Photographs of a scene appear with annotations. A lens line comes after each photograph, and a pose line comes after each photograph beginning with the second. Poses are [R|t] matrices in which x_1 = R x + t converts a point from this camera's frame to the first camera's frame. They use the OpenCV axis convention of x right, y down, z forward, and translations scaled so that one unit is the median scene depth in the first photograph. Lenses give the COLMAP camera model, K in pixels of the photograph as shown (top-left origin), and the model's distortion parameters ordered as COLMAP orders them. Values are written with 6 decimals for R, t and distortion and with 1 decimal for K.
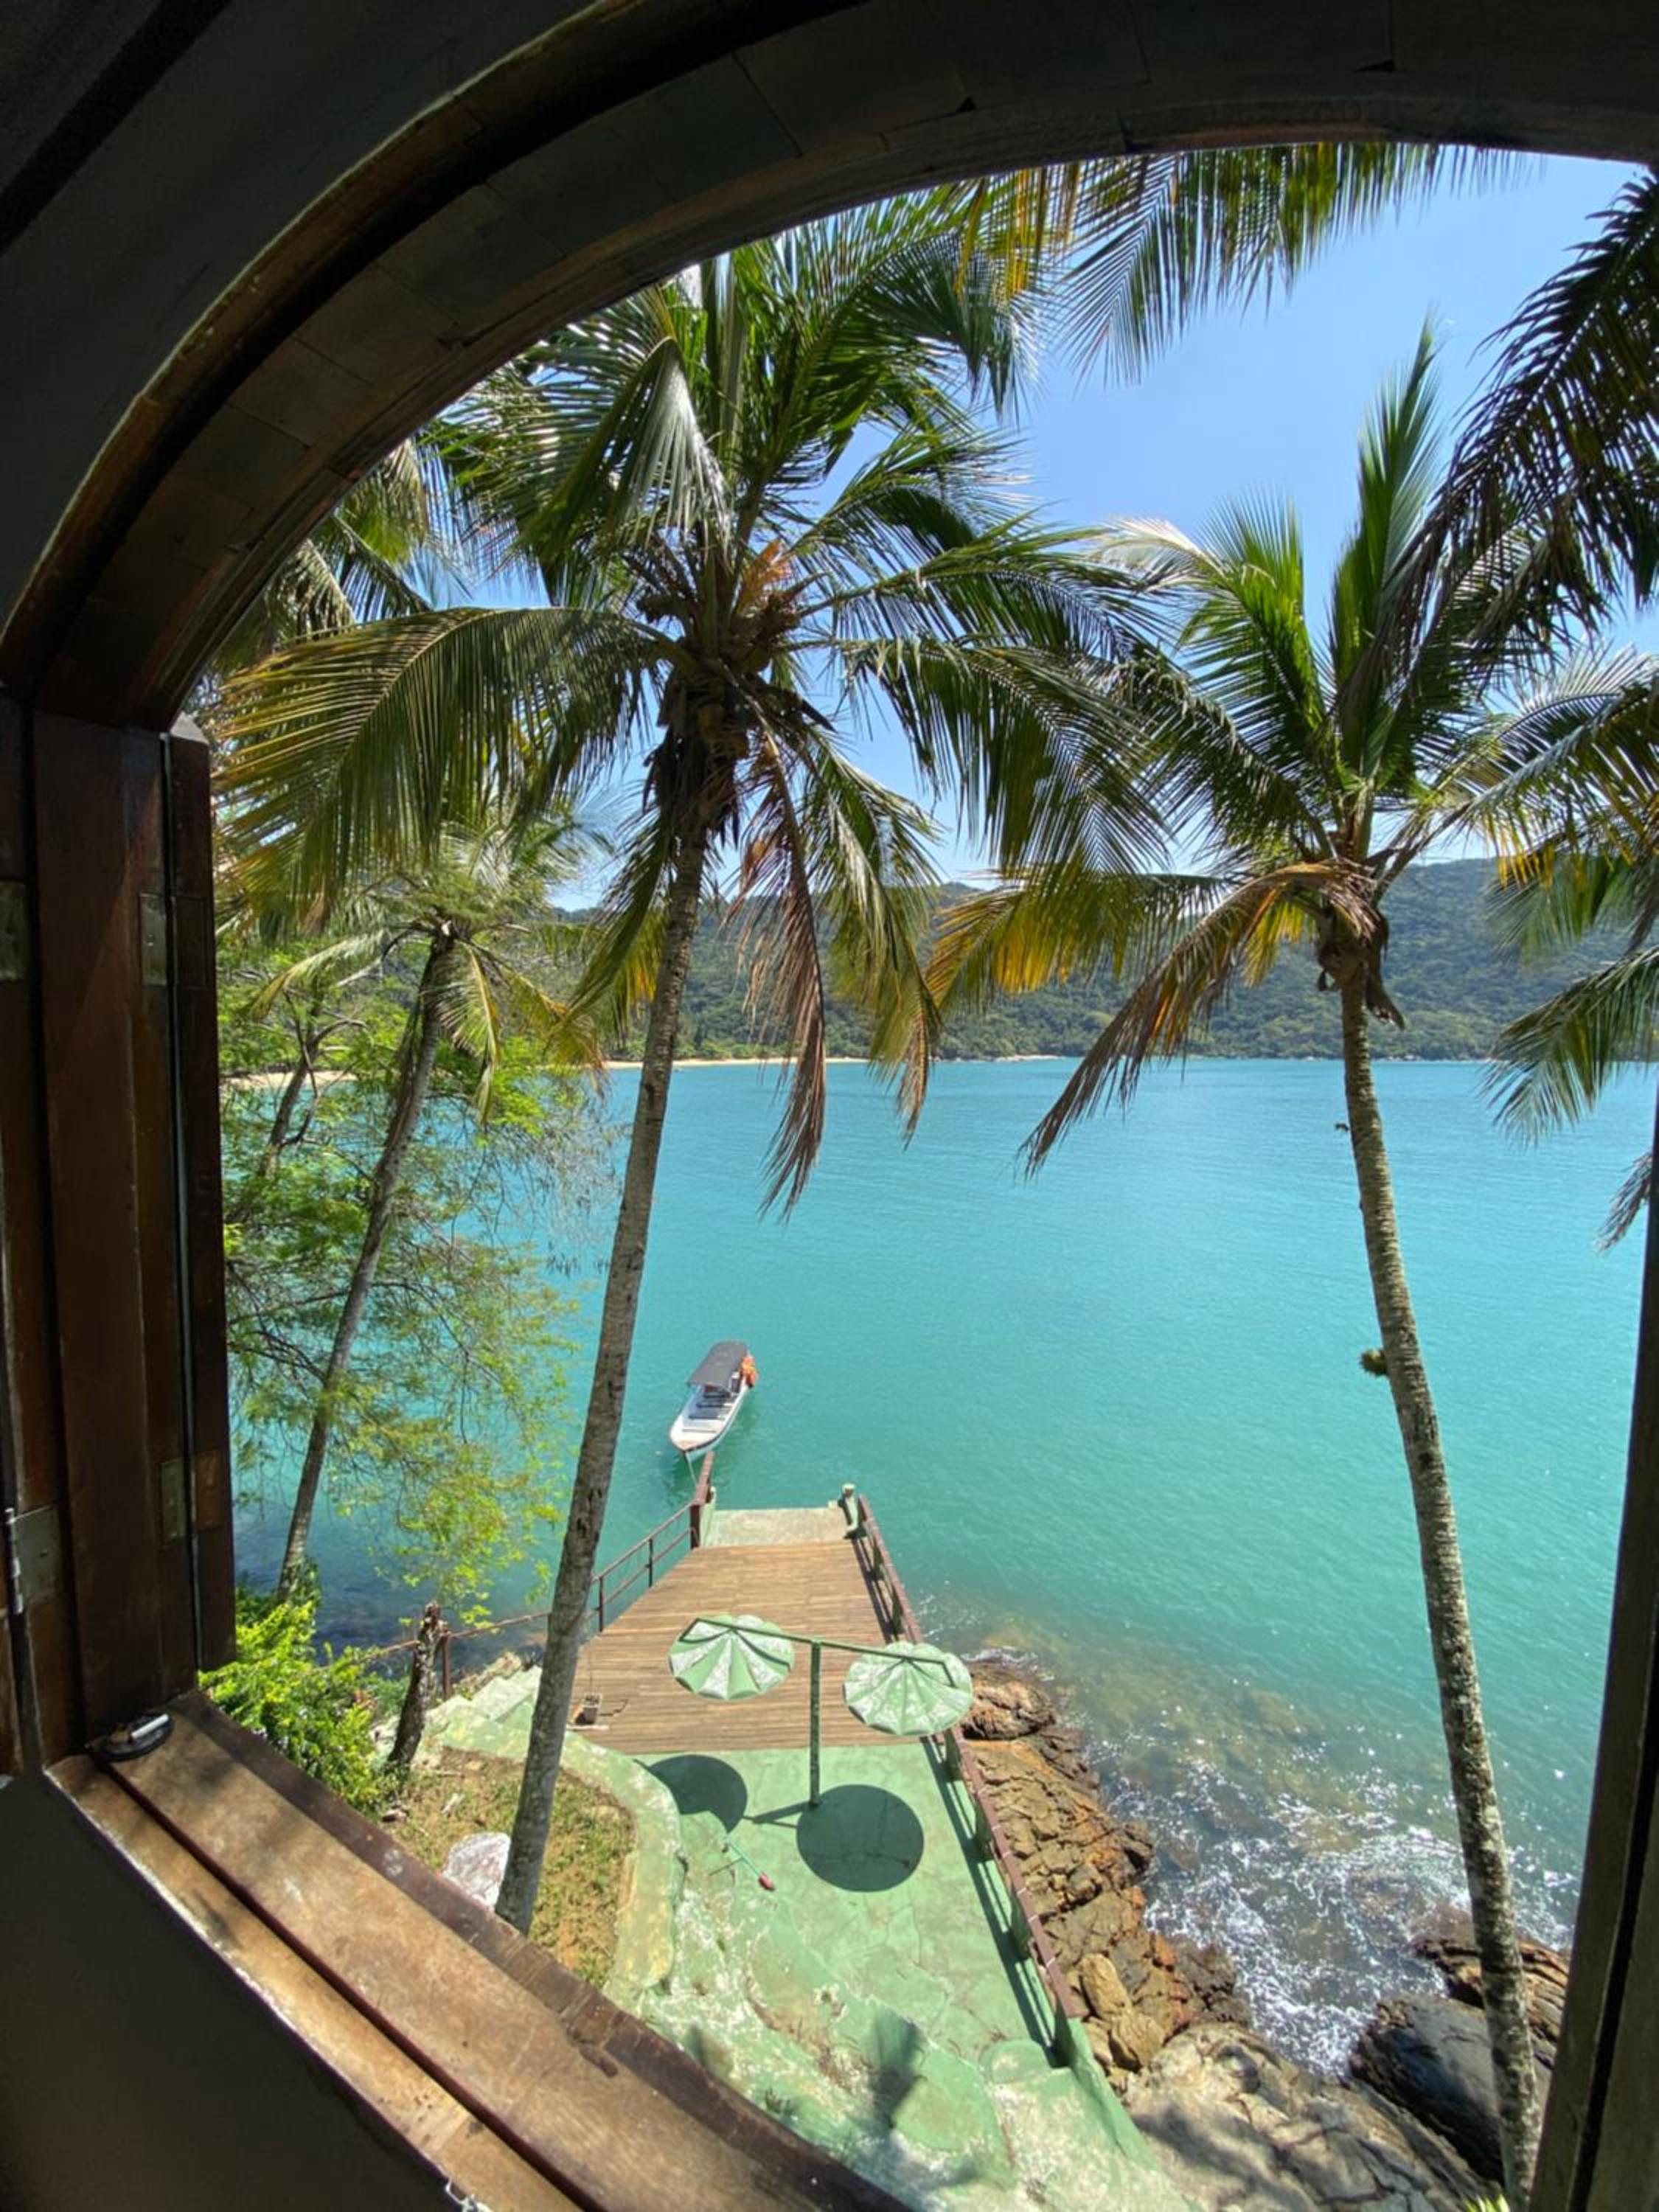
lens RADIAL K [[891.0, 0, 832.1], [0, 891.0, 1101.5], [0, 0, 1]] dist [0.015654, -0.016694]
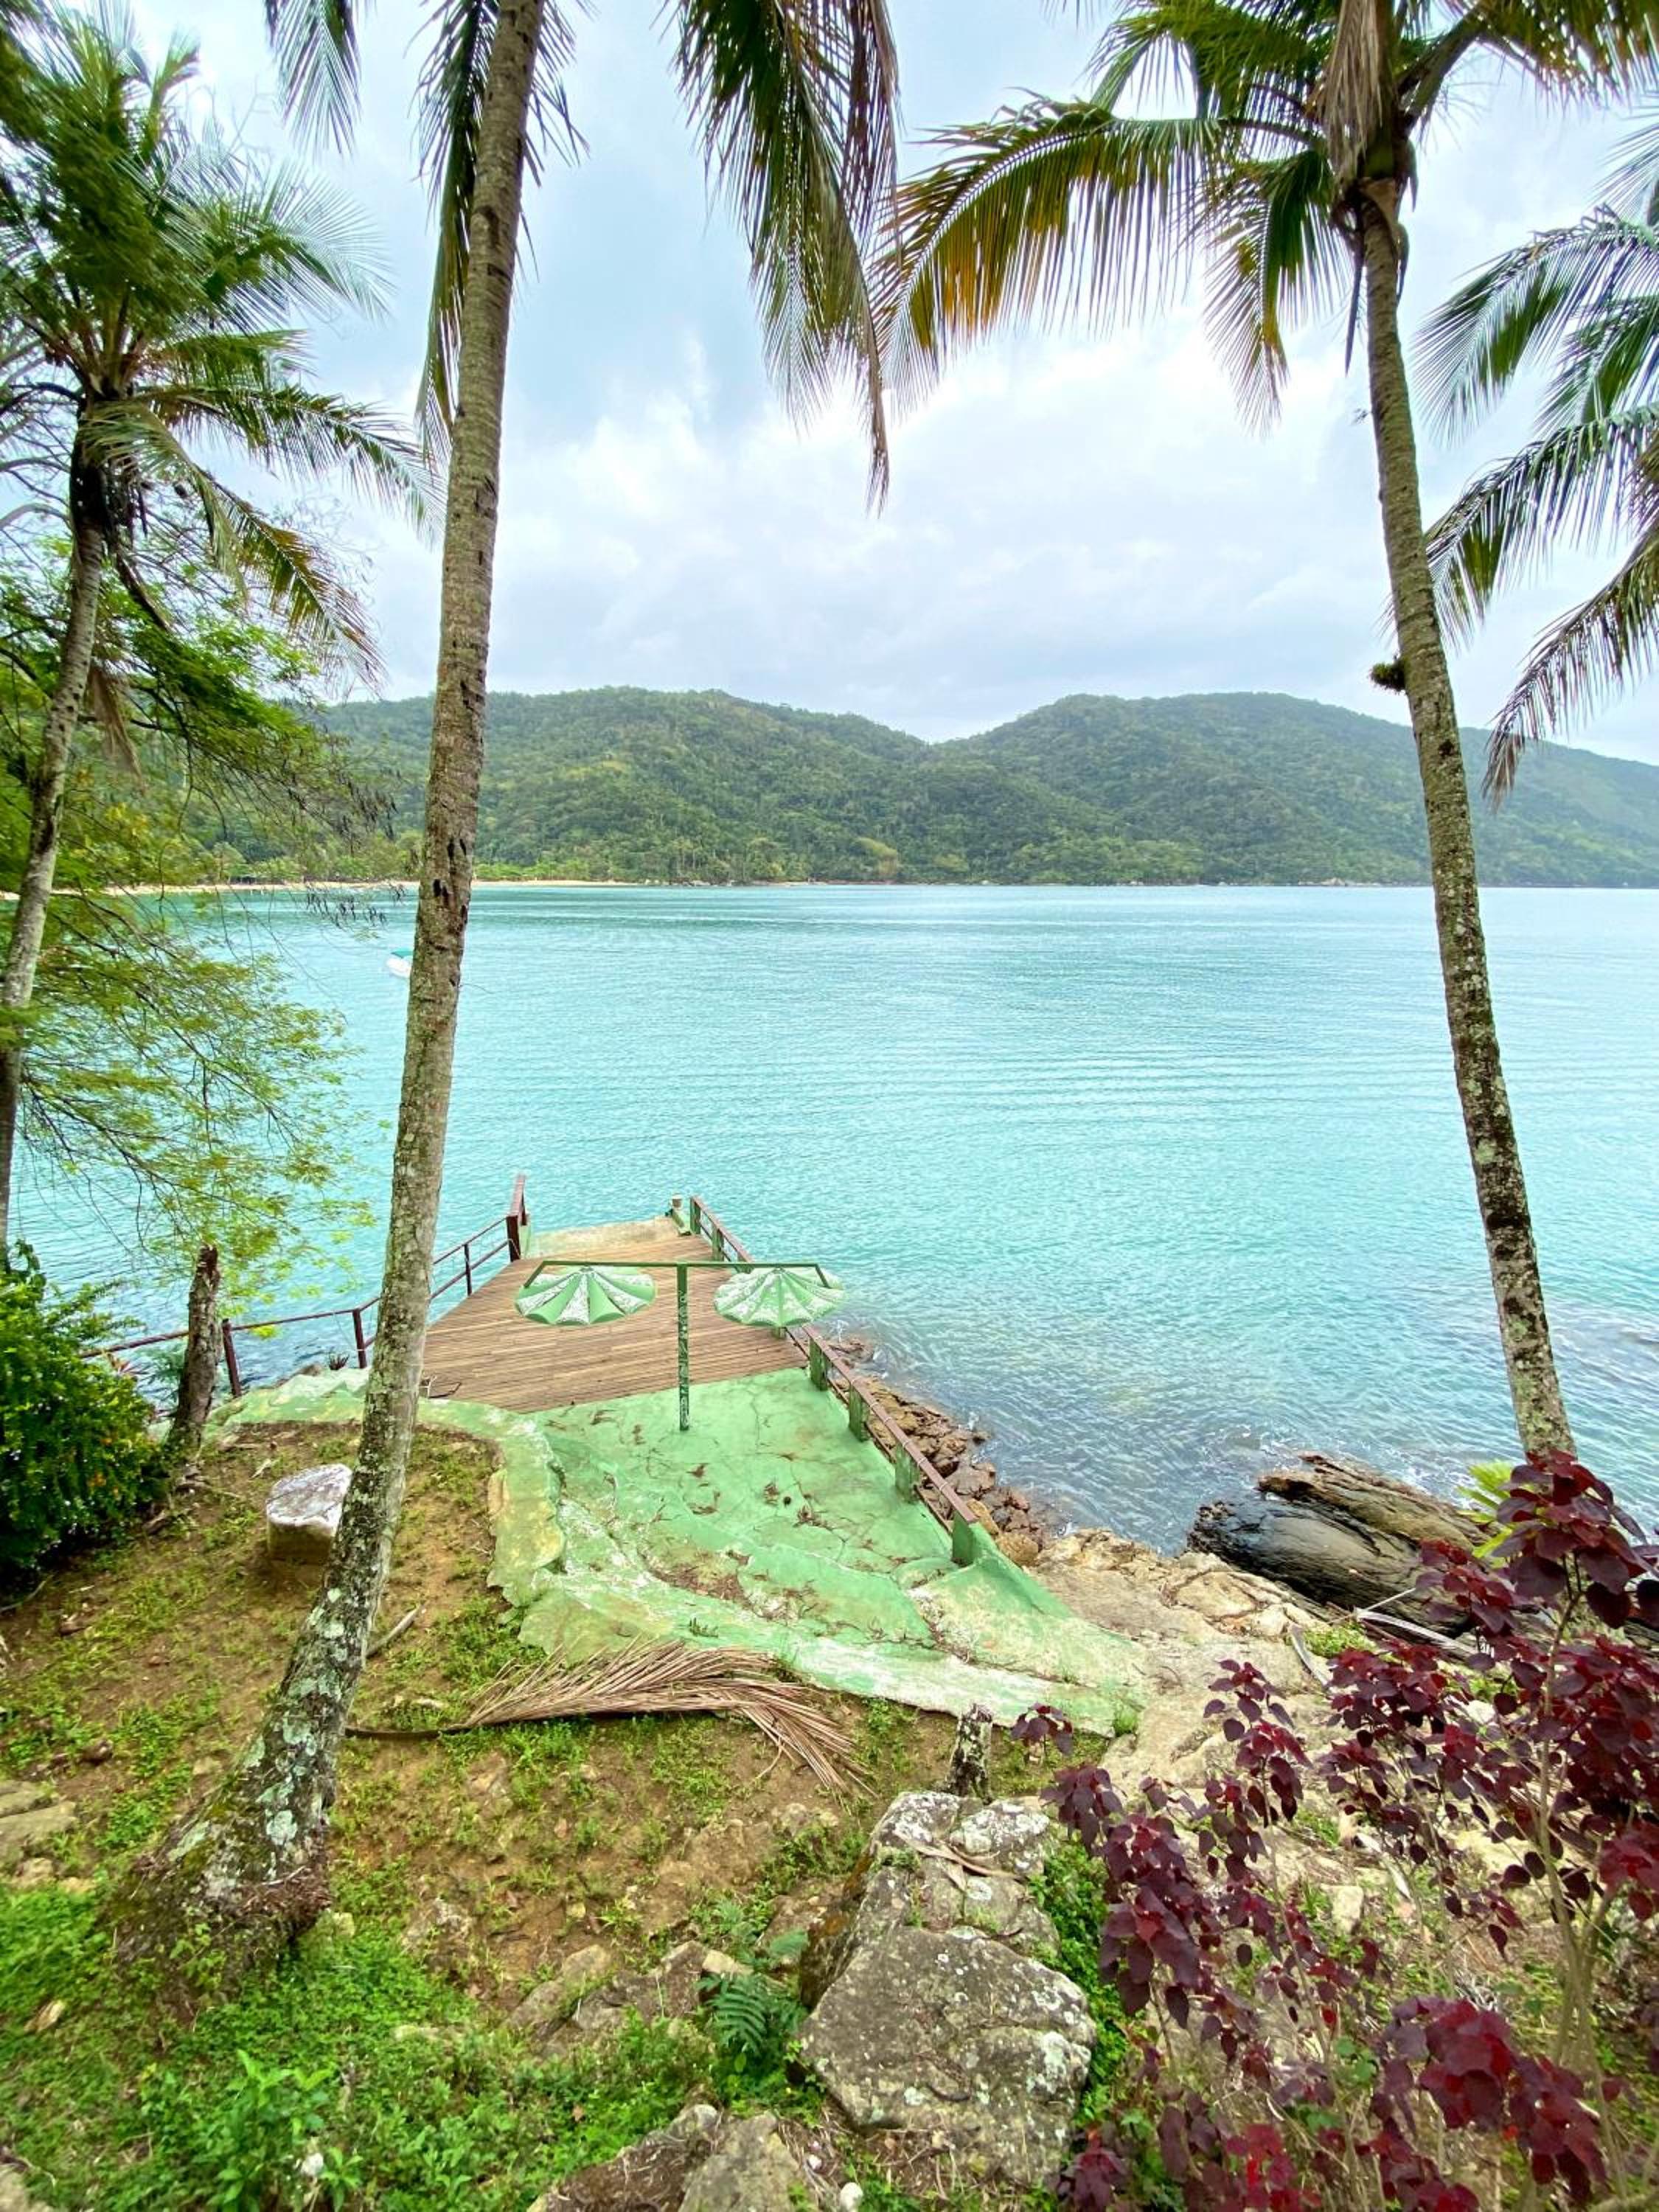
lens RADIAL K [[891.0, 0, 834.1], [0, 891.0, 1103.7], [0, 0, 1]] dist [0.018078, -0.018931]
pose [[0.966966, -0.058677, 0.248059, -0.095732], [0.010581, 0.981546, 0.190932, 0.299280], [-0.254685, -0.182000, 0.949743, 0.120897]]
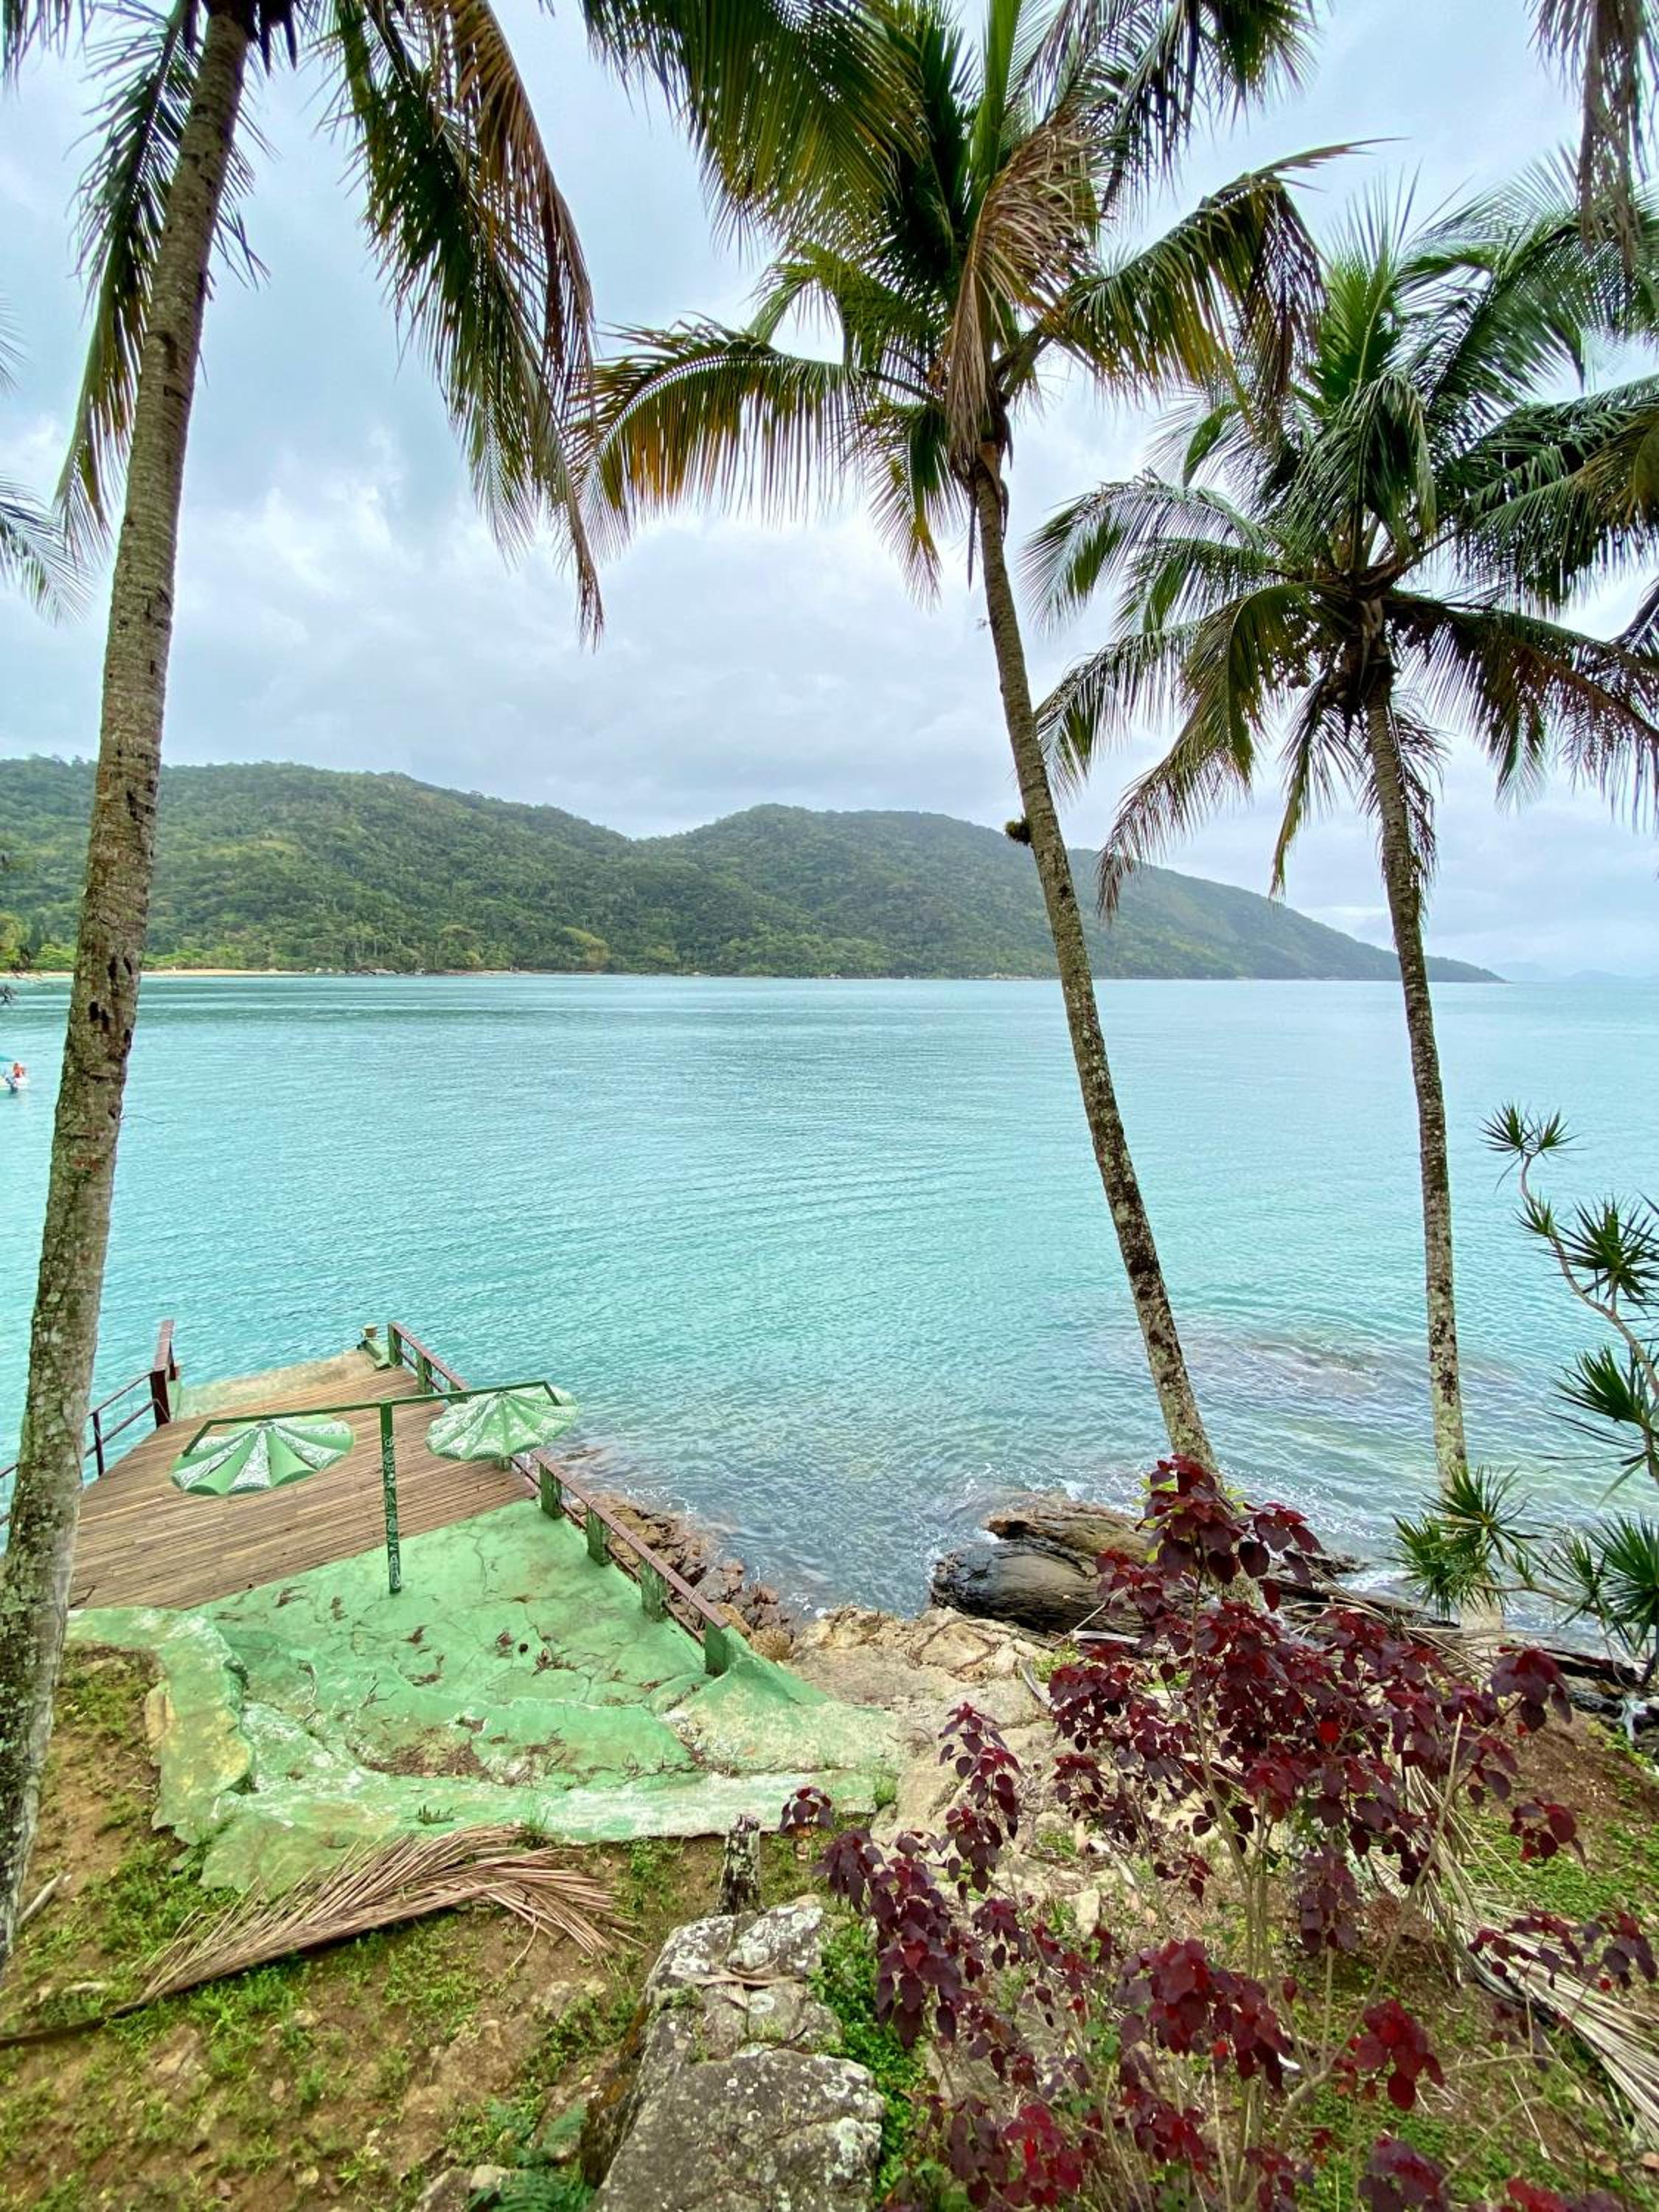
lens RADIAL K [[890.6, 0, 832.5], [0, 890.6, 1104.3], [0, 0, 1]] dist [0.019959, -0.018318]
pose [[0.840386, -0.073008, 0.537049, -0.110153], [0.022865, 0.994779, 0.099453, 0.286949], [-0.541506, -0.071300, 0.837668, 0.101105]]
